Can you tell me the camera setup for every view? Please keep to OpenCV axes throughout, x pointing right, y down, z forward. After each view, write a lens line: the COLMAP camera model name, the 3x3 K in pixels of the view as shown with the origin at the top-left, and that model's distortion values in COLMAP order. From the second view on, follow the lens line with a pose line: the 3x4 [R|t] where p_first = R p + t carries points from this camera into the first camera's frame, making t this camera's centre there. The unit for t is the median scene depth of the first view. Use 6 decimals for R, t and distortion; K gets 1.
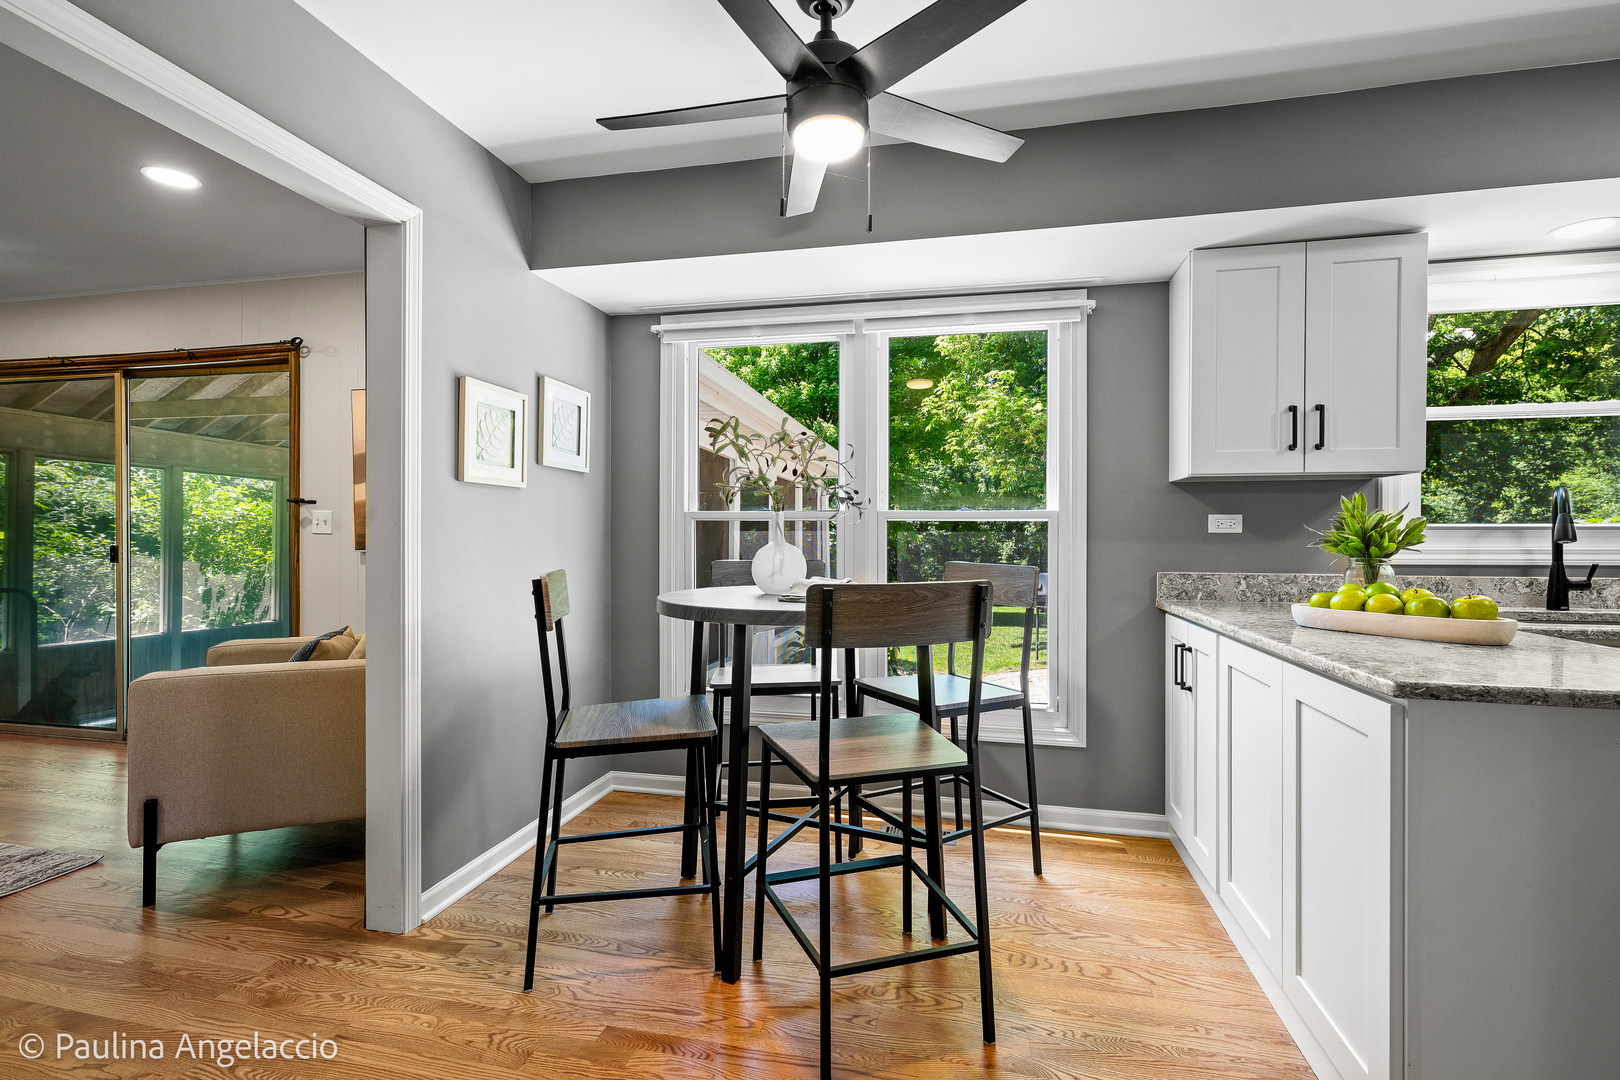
lens RADIAL K [[739.6, 0, 815.3], [0, 739.6, 539.6], [0, 0, 1]] dist [-0.000078, 0.000420]
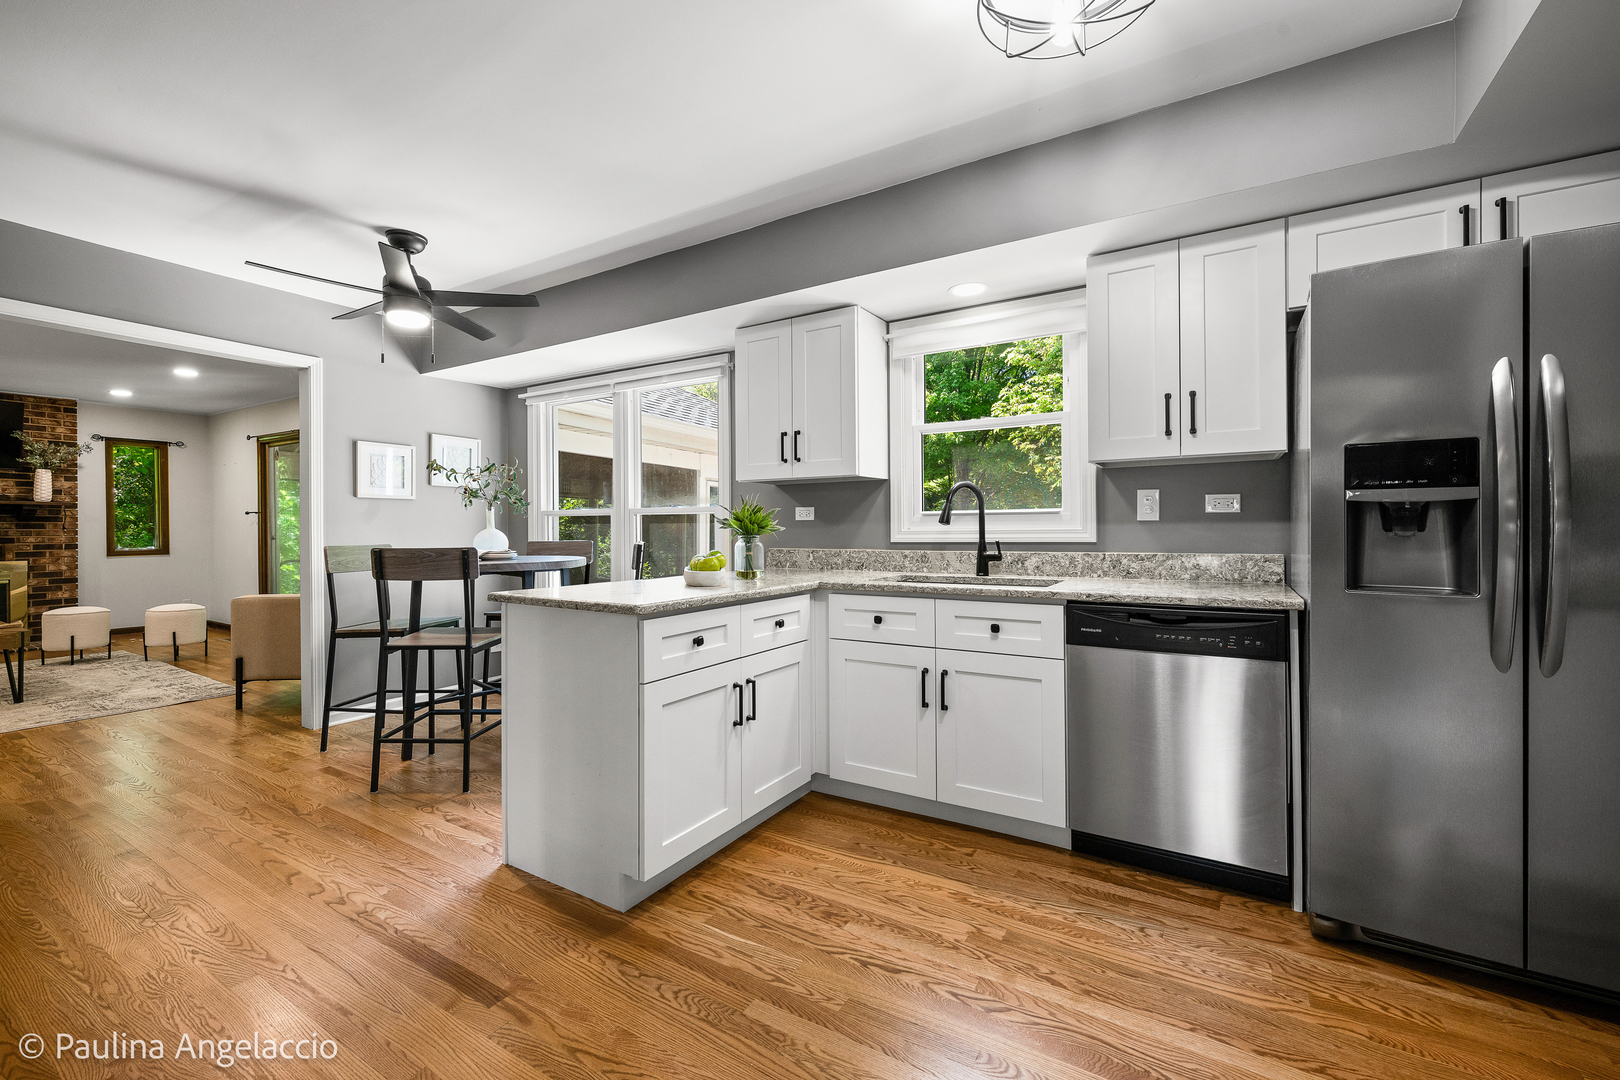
lens RADIAL K [[677.7, 0, 806.2], [0, 677.7, 528.5], [0, 0, 1]] dist [0.008596, -0.000417]
pose [[0.943031, -0.010903, -0.332526, 1.029272], [0.013318, 0.999899, 0.004987, 0.000485], [0.332438, -0.009132, 0.943081, -0.219240]]
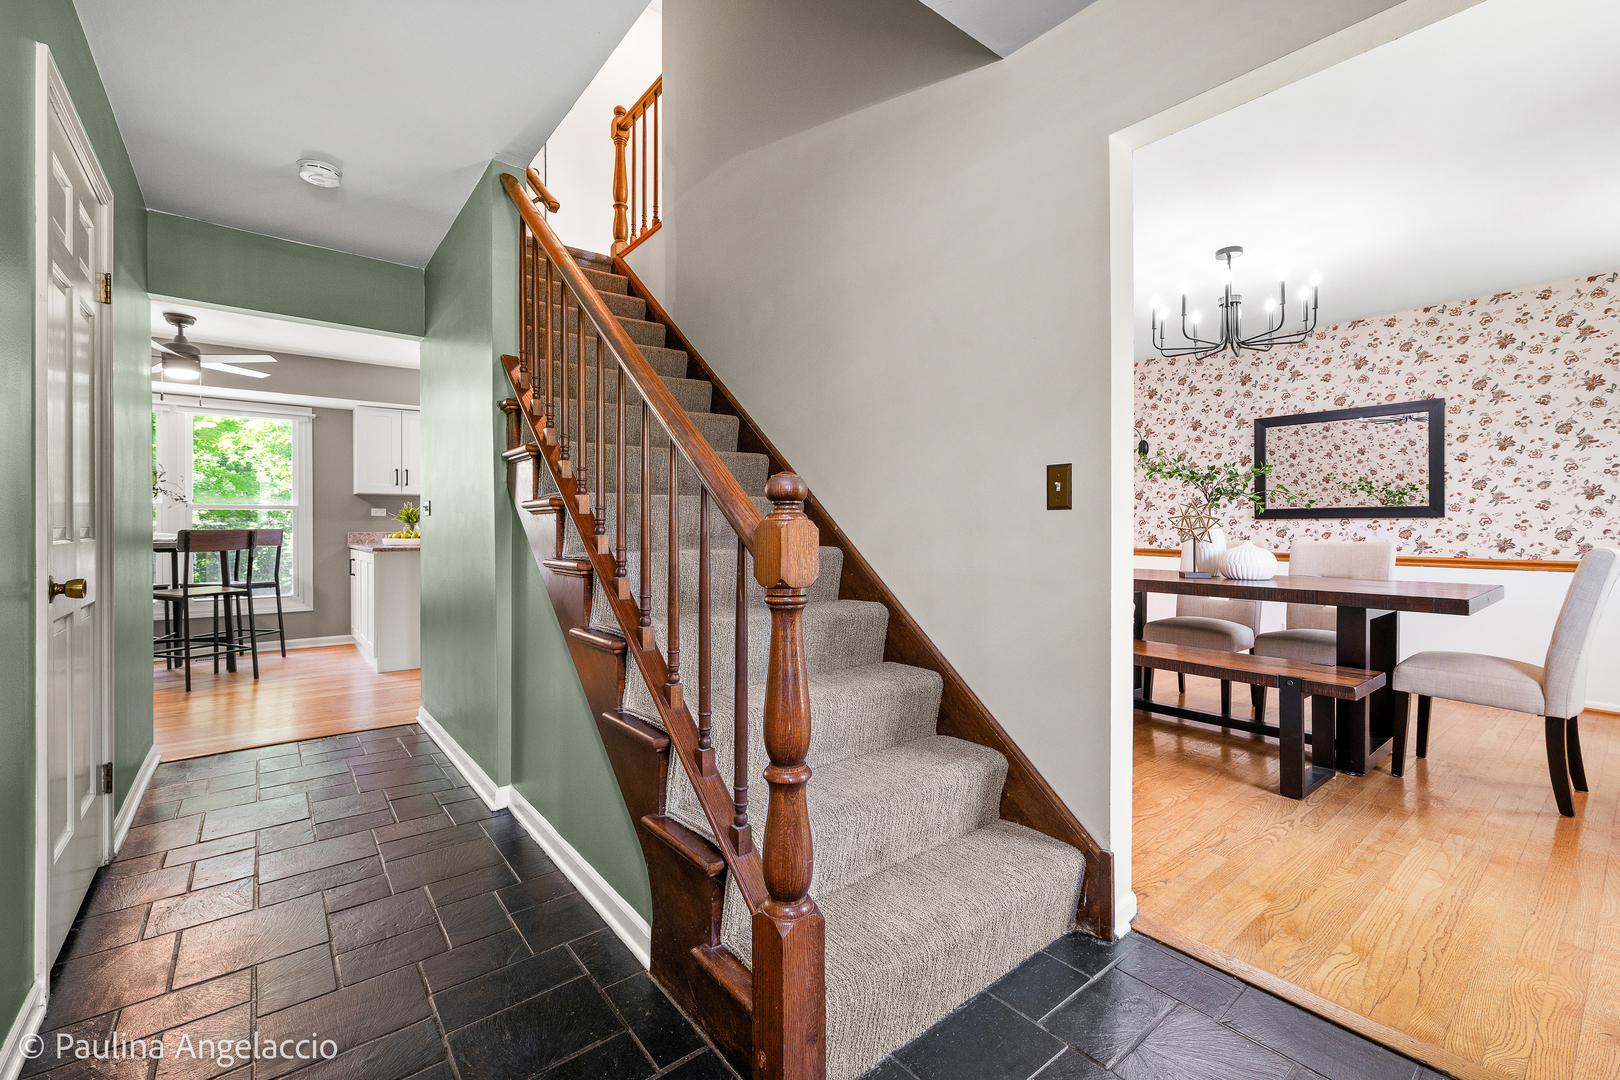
lens RADIAL K [[677.7, 0, 812.4], [0, 677.7, 532.4], [0, 0, 1]] dist [0.008596, -0.000417]
pose [[0.622482, 0.003686, 0.782626, -0.333726], [-0.000921, 0.999992, -0.003977, 0.056212], [-0.782634, 0.001754, 0.622480, -1.610521]]
